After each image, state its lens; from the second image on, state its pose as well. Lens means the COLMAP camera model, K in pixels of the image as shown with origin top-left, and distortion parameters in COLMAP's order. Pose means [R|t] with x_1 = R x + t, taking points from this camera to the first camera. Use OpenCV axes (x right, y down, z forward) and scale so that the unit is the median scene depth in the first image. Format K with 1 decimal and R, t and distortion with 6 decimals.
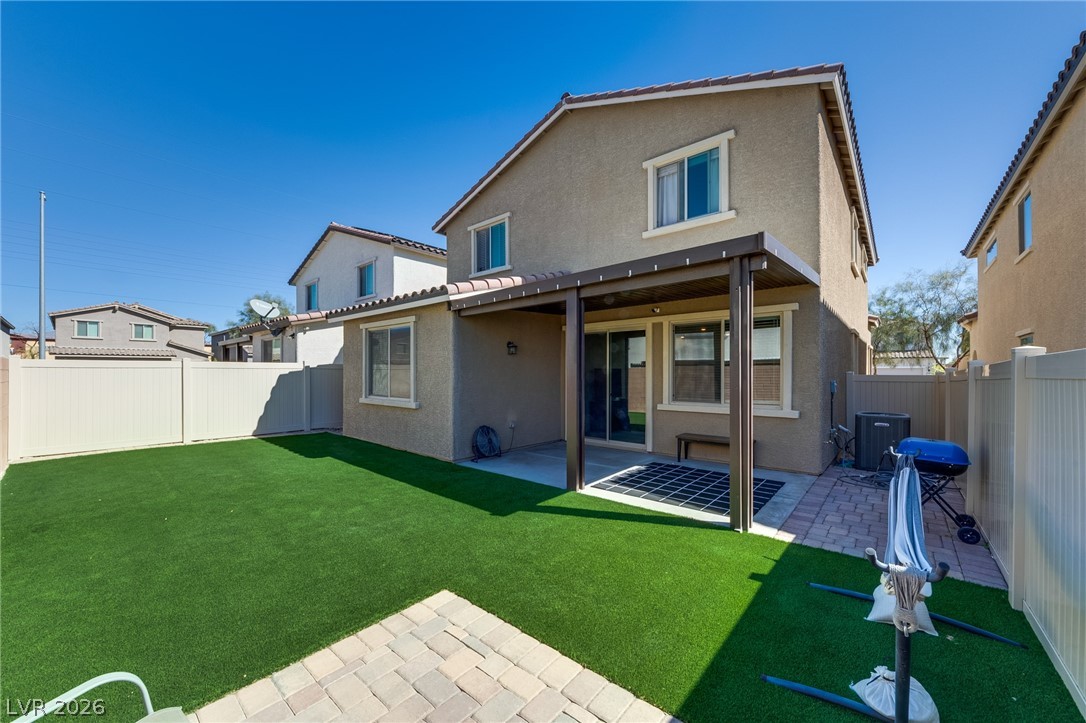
lens RADIAL K [[414.1, 0, 537.1], [0, 414.1, 370.1], [0, 0, 1]] dist [0.012345, 0.000508]
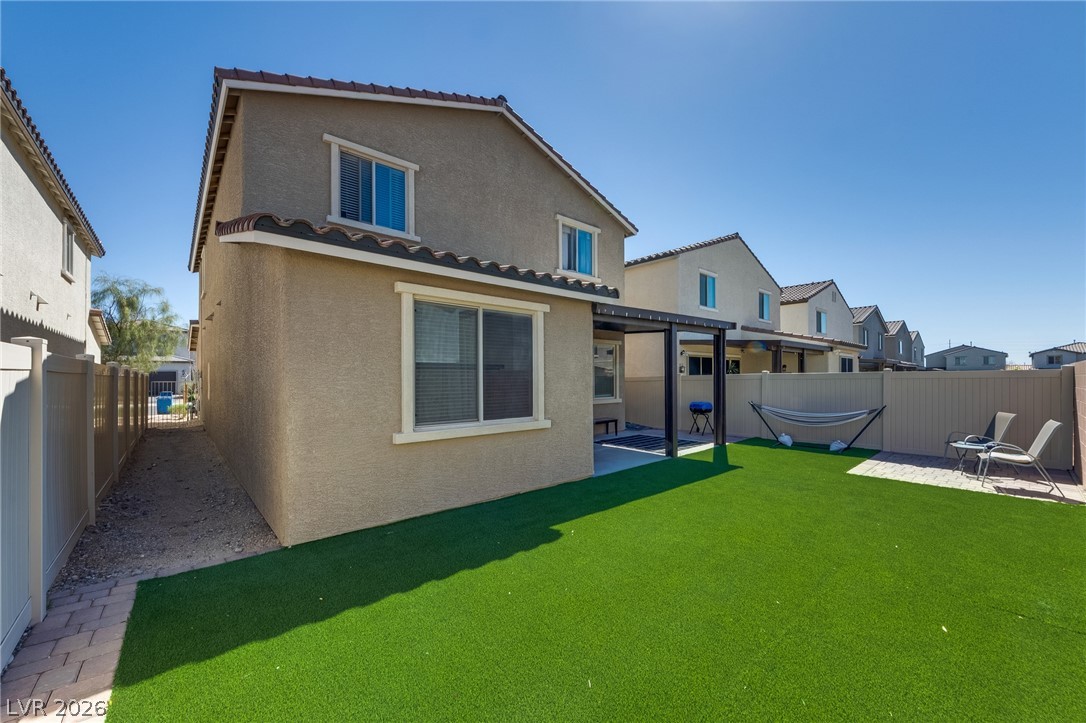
lens RADIAL K [[414.1, 0, 534.9], [0, 414.1, 369.5], [0, 0, 1]] dist [0.012345, 0.000508]
pose [[0.137221, 0.012373, 0.990463, -0.895025], [-0.004620, 0.999919, -0.011851, -0.003414], [-0.990530, -0.002950, 0.137267, 0.785844]]
